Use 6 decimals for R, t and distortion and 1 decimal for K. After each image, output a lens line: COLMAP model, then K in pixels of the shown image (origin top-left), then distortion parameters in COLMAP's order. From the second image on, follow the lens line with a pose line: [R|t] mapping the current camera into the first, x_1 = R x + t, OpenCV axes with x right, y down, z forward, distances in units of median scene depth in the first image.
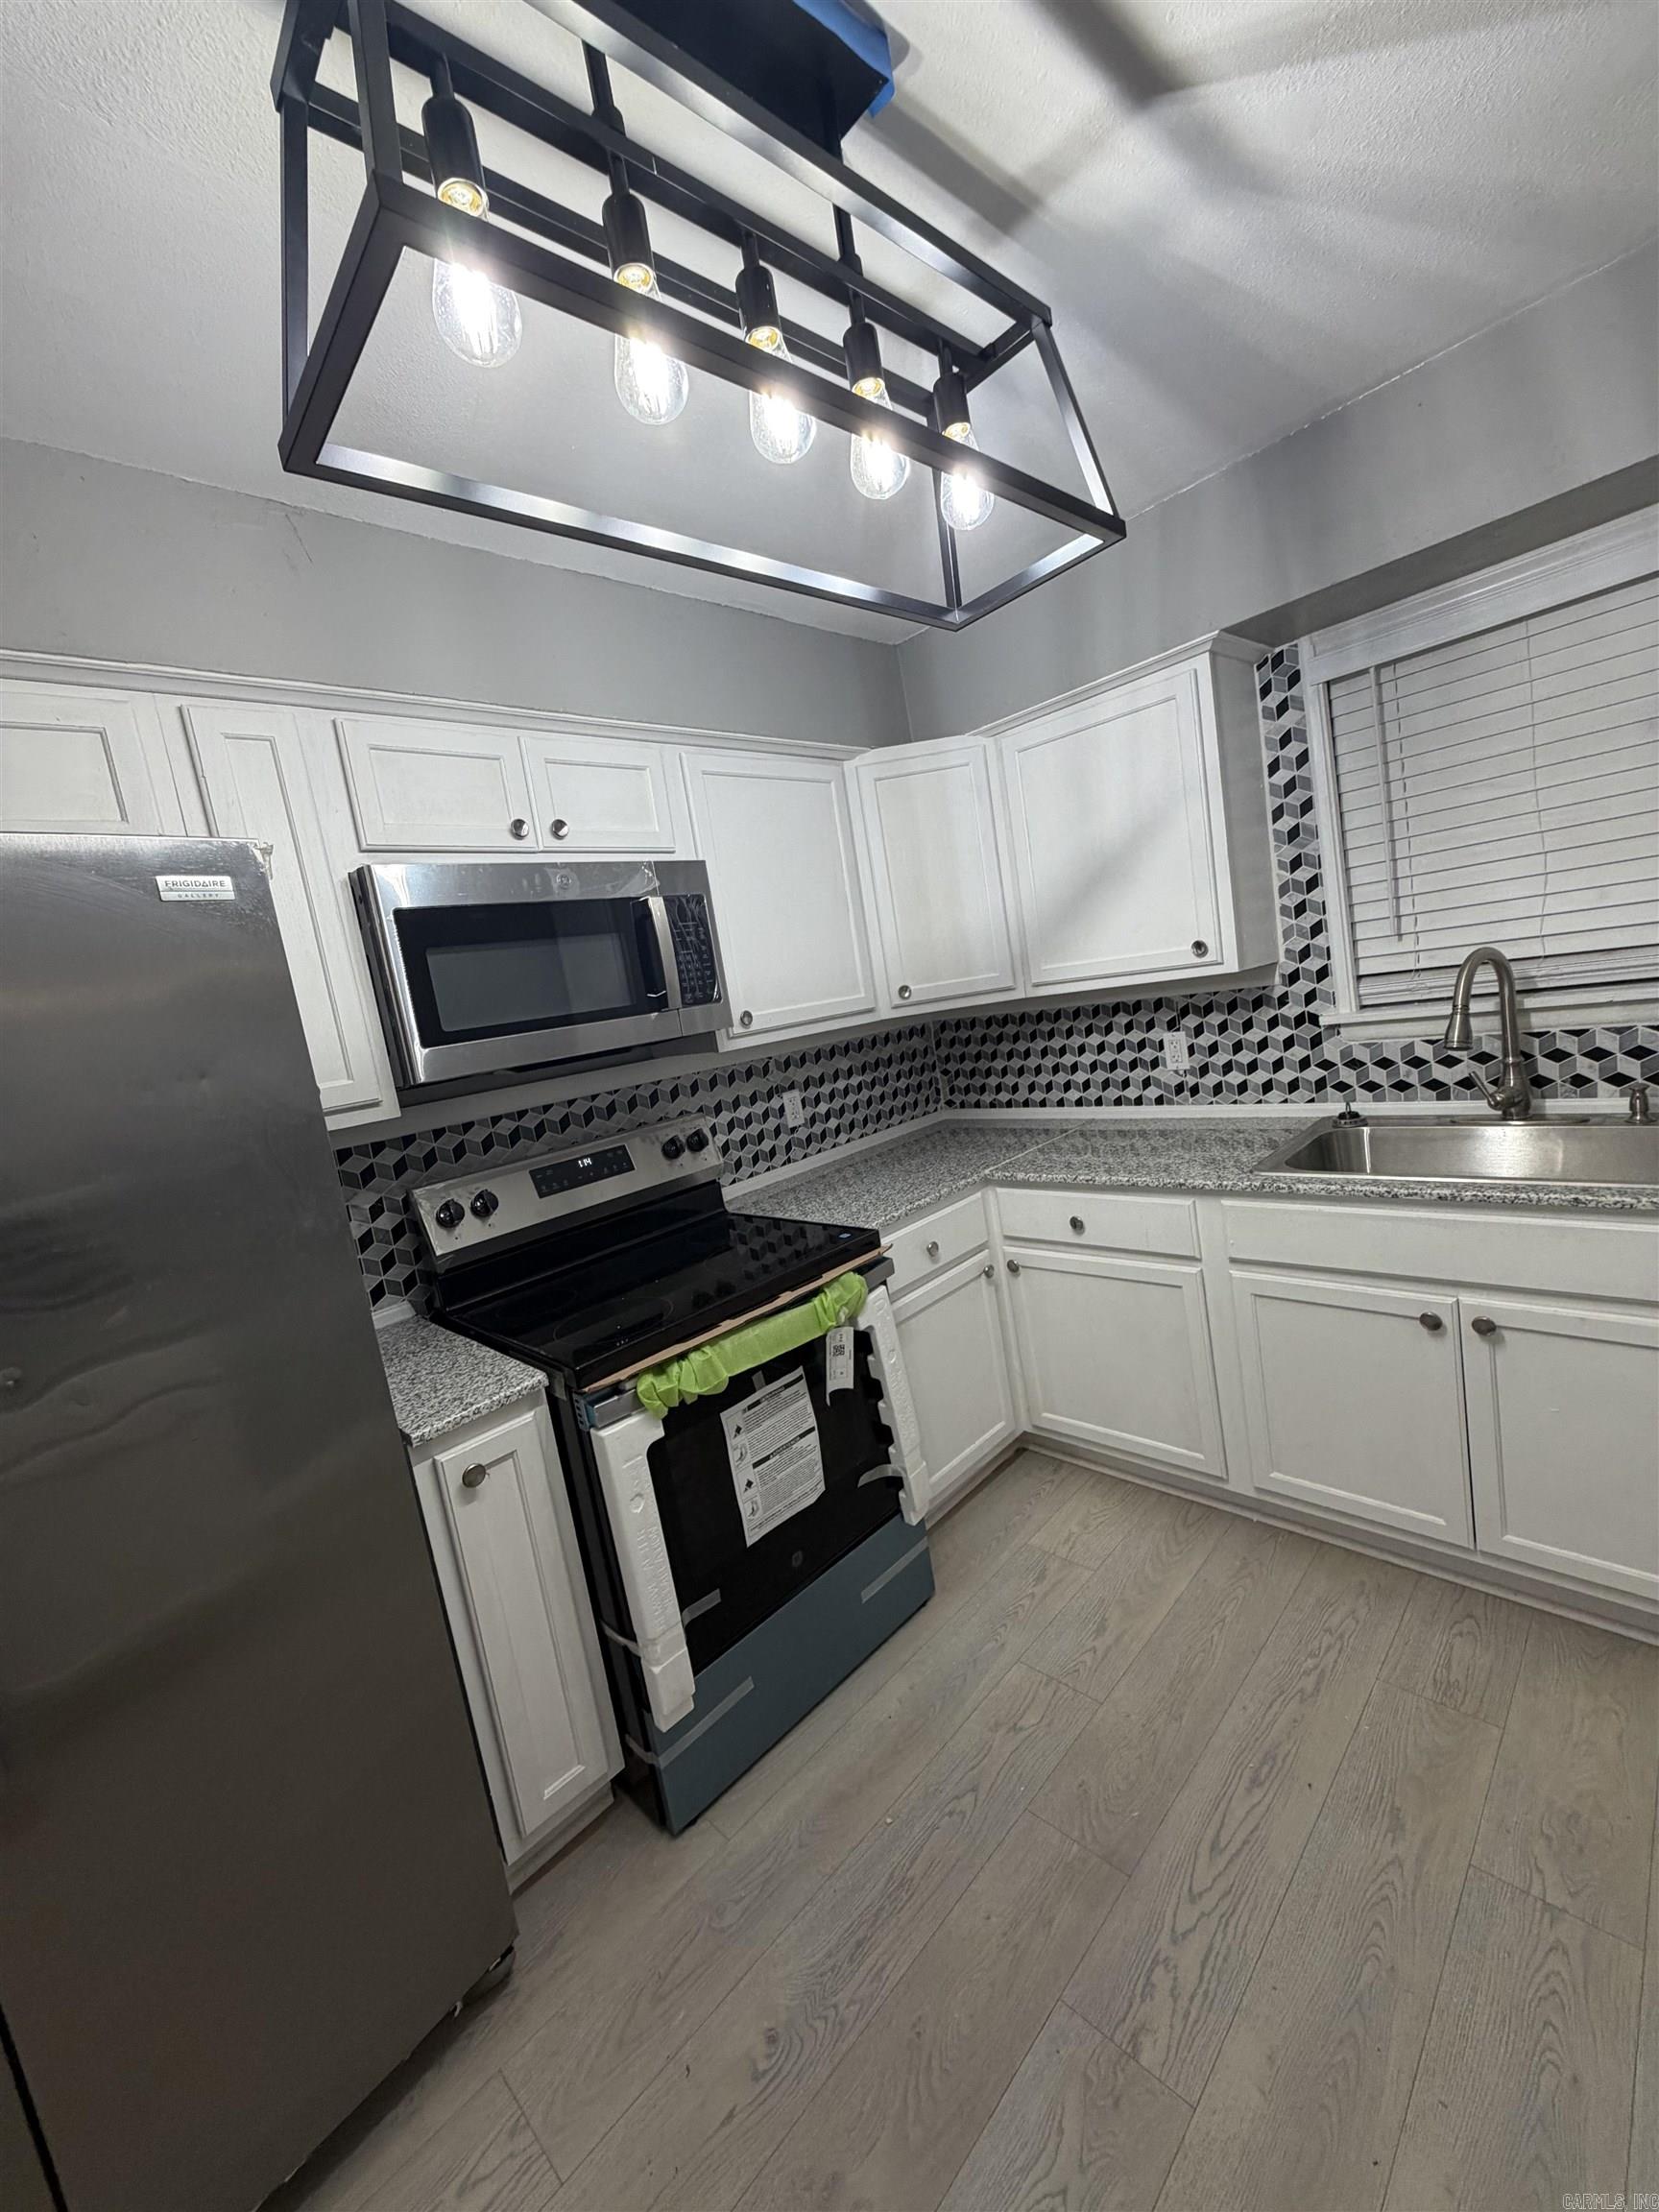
lens RADIAL K [[875.5, 0, 829.1], [0, 875.5, 1100.3], [0, 0, 1]] dist [0.000512, 0.000502]
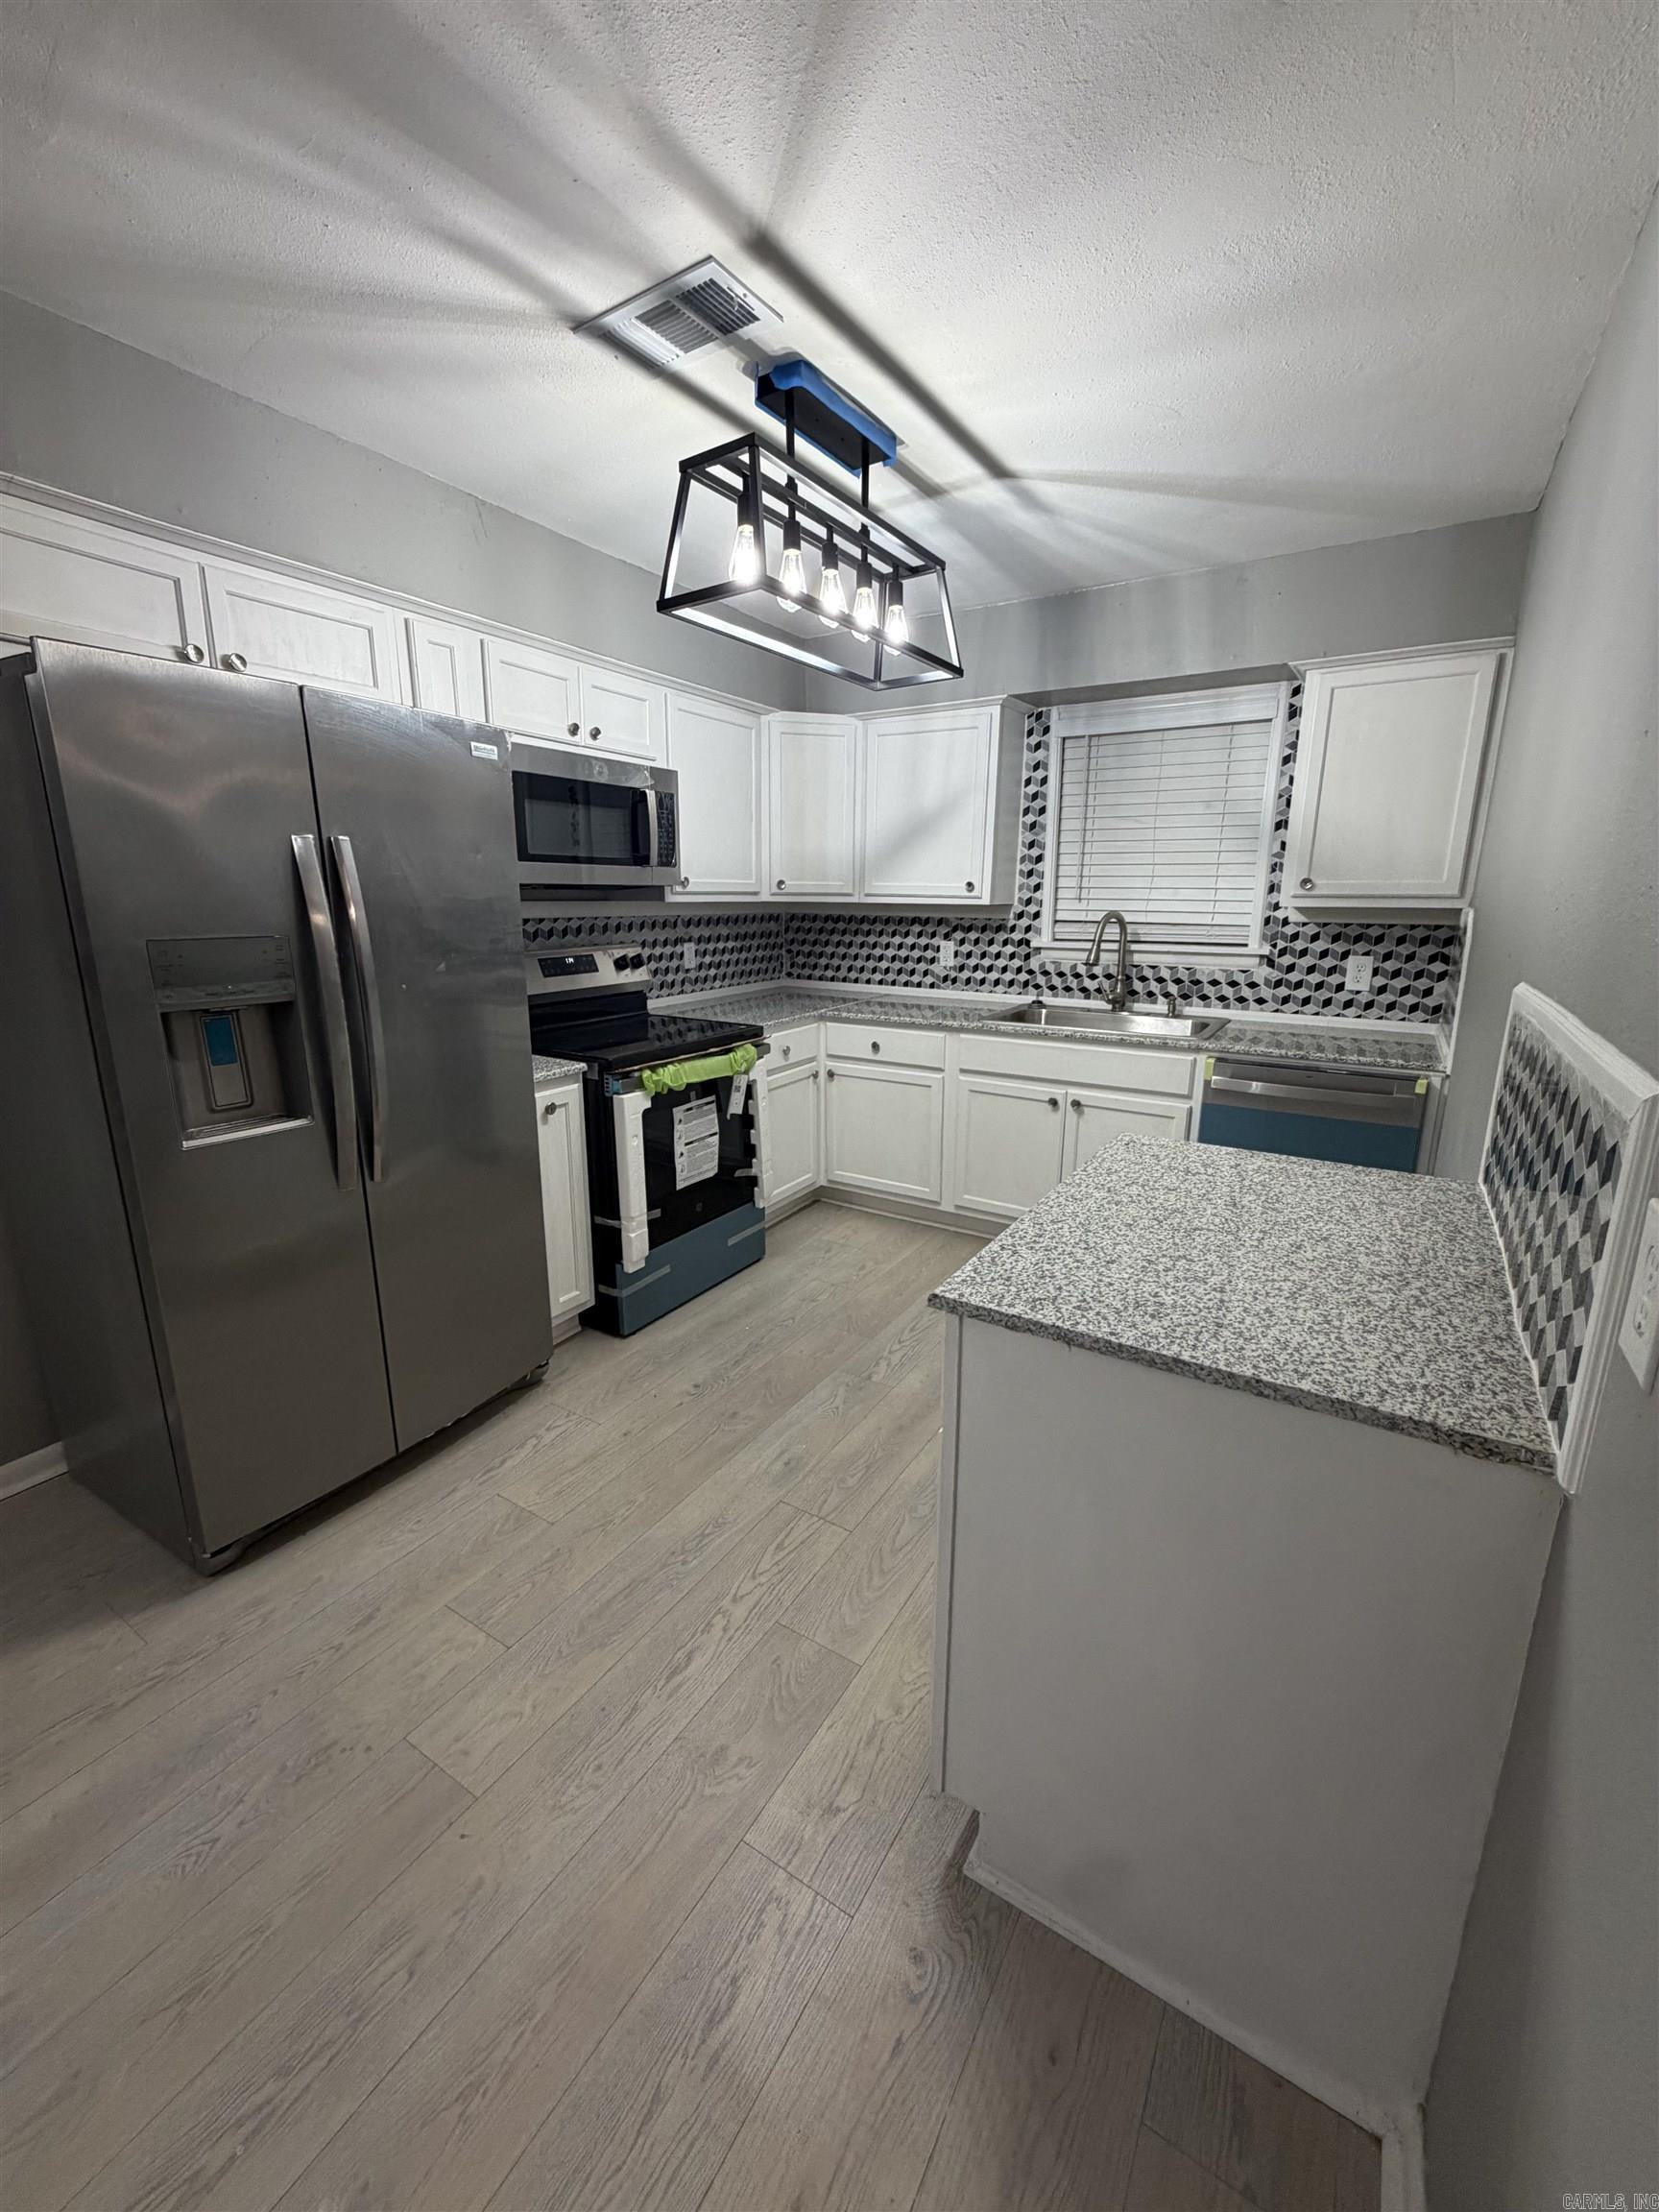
lens RADIAL K [[875.5, 0, 829.1], [0, 875.5, 1100.3], [0, 0, 1]] dist [0.000512, 0.000502]
pose [[0.958901, 0.106566, 0.262969, -0.204410], [-0.129940, 0.988823, 0.073108, 0.128608], [-0.252239, -0.104274, 0.962030, -0.518452]]
